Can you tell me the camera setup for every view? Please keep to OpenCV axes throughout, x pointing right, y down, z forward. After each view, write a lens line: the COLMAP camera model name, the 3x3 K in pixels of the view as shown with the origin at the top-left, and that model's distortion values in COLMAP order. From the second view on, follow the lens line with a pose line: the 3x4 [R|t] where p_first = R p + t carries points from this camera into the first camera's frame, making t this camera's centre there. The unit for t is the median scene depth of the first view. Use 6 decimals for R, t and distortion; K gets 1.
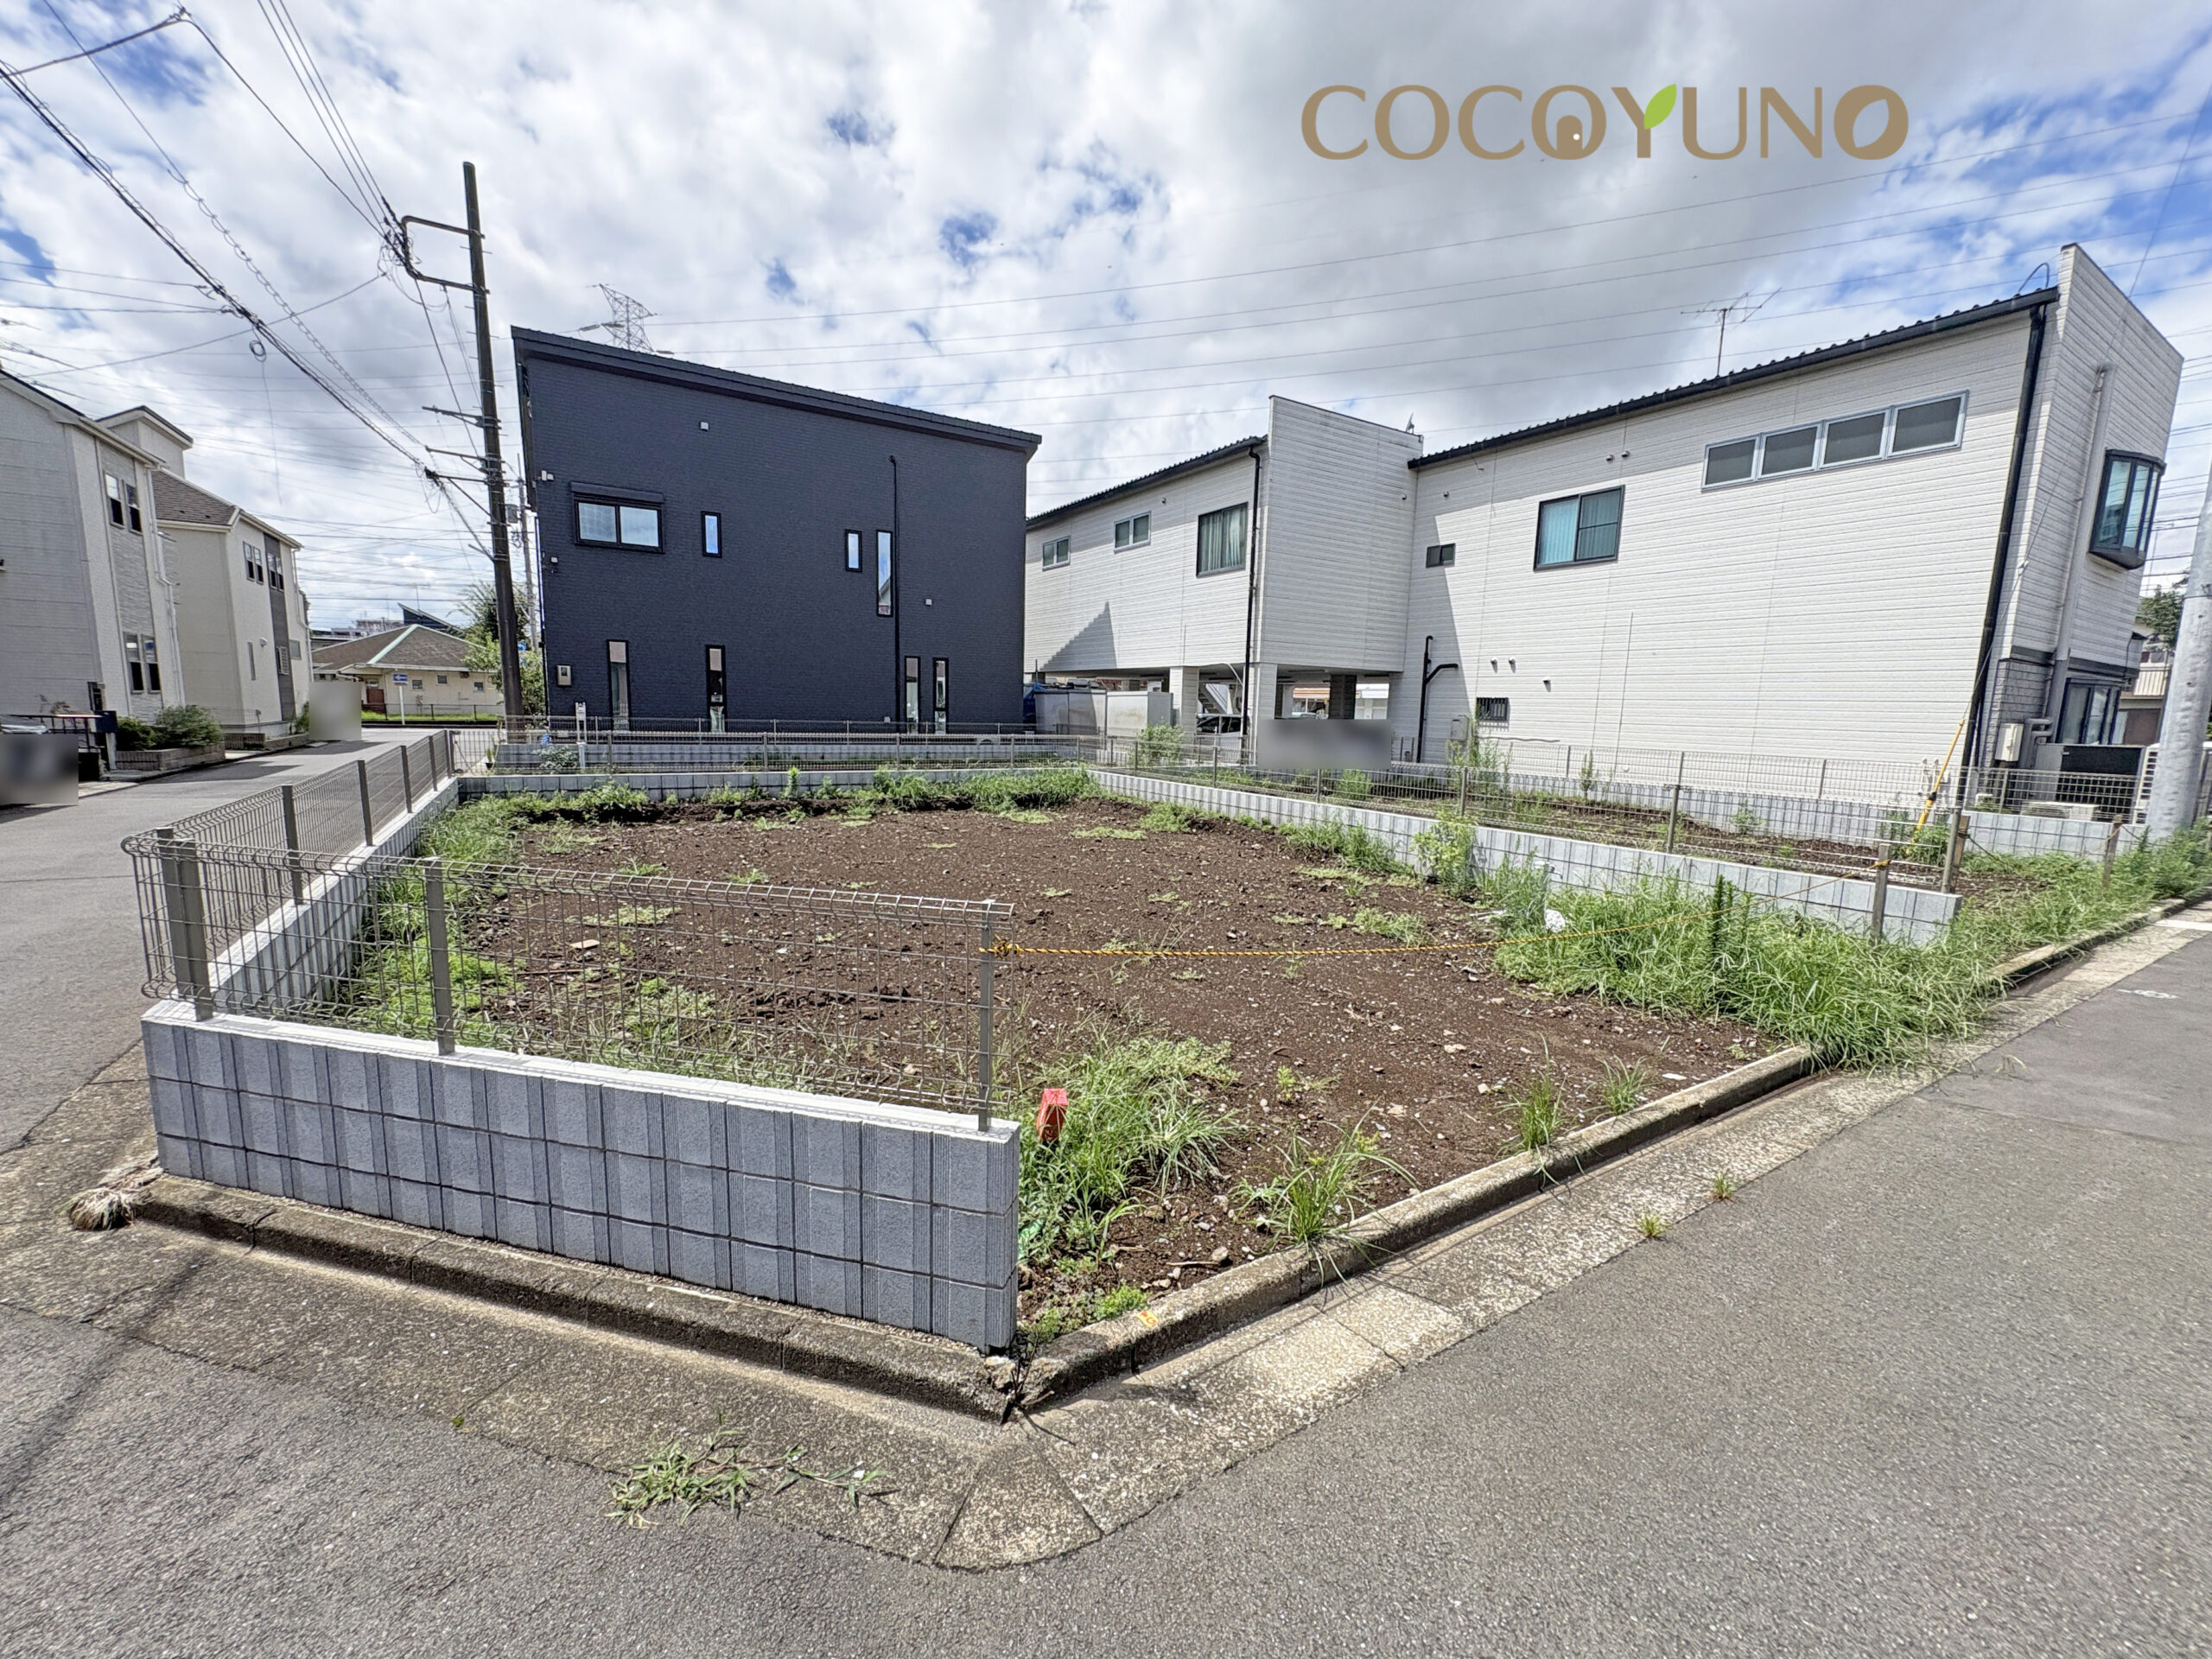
lens RADIAL K [[881.1, 0, 1108.6], [0, 881.1, 828.8], [0, 0, 1]] dist [0.000621, 0.000085]
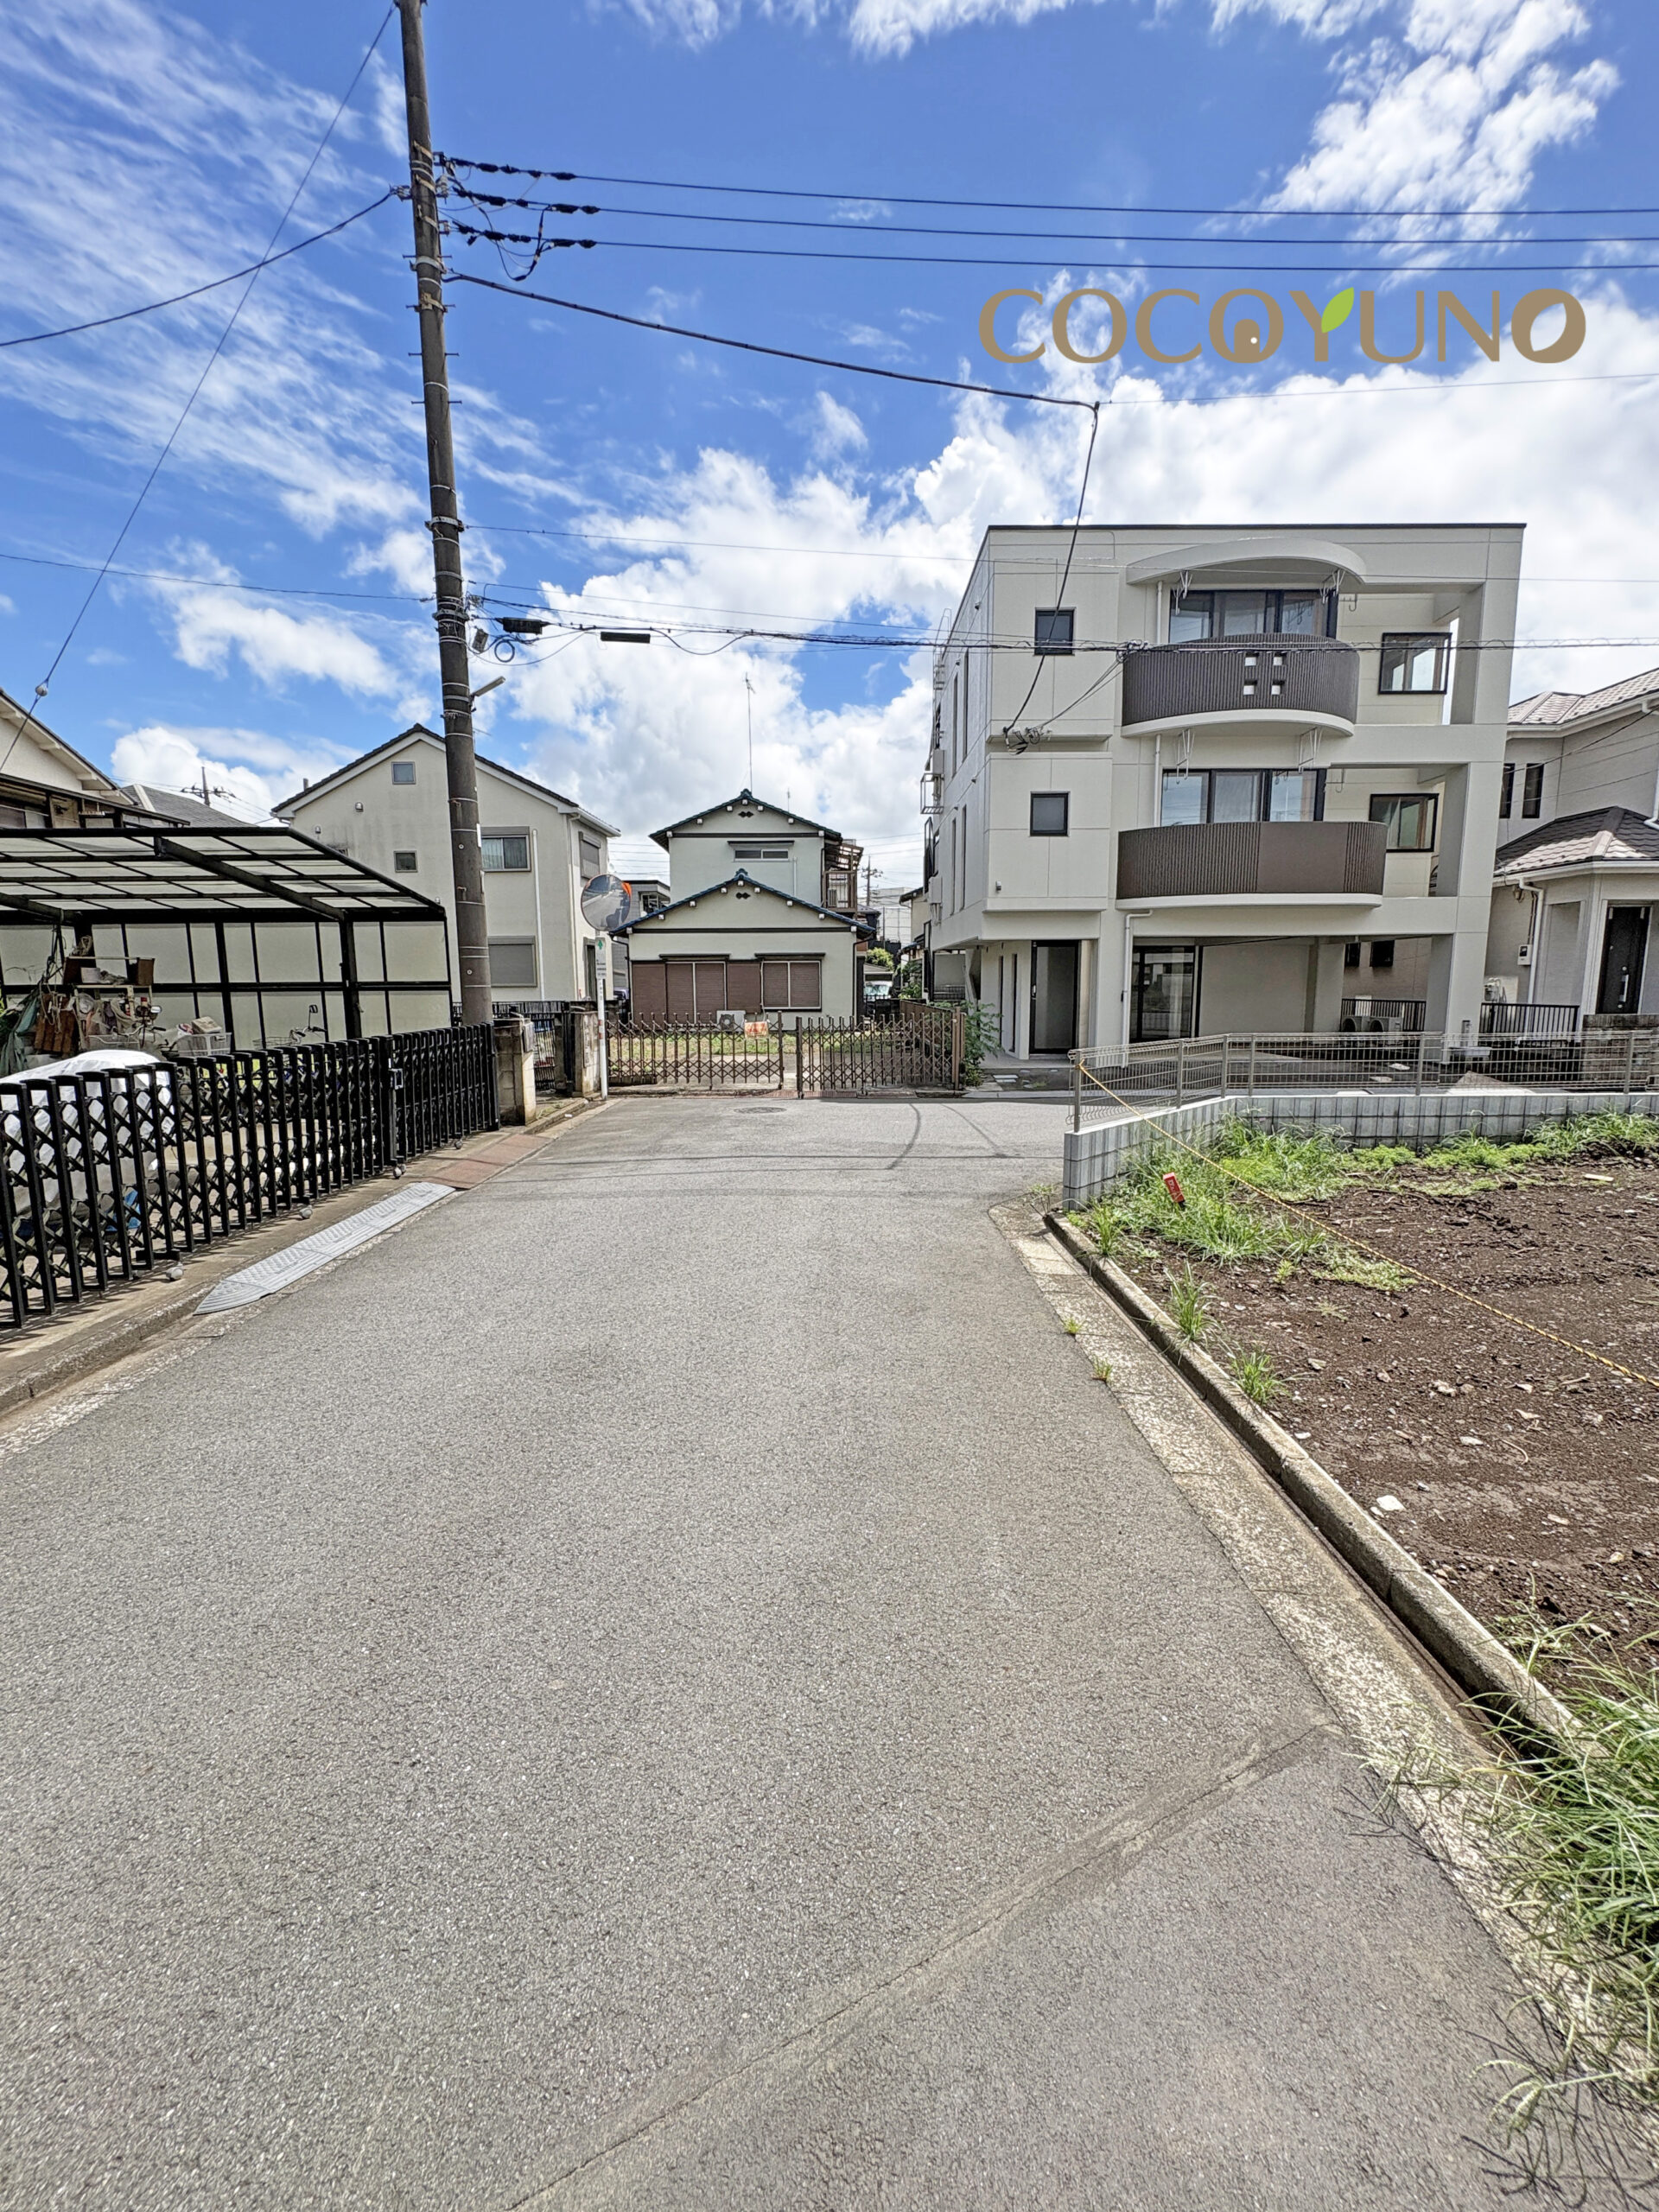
lens RADIAL K [[881.1, 0, 829.2], [0, 881.1, 1102.8], [0, 0, 1]] dist [0.000621, 0.000085]
pose [[-0.523985, 0.089391, -0.847023, 0.424103], [-0.125172, 0.975597, 0.180395, -0.025440], [0.842479, 0.200548, -0.500009, 0.275555]]
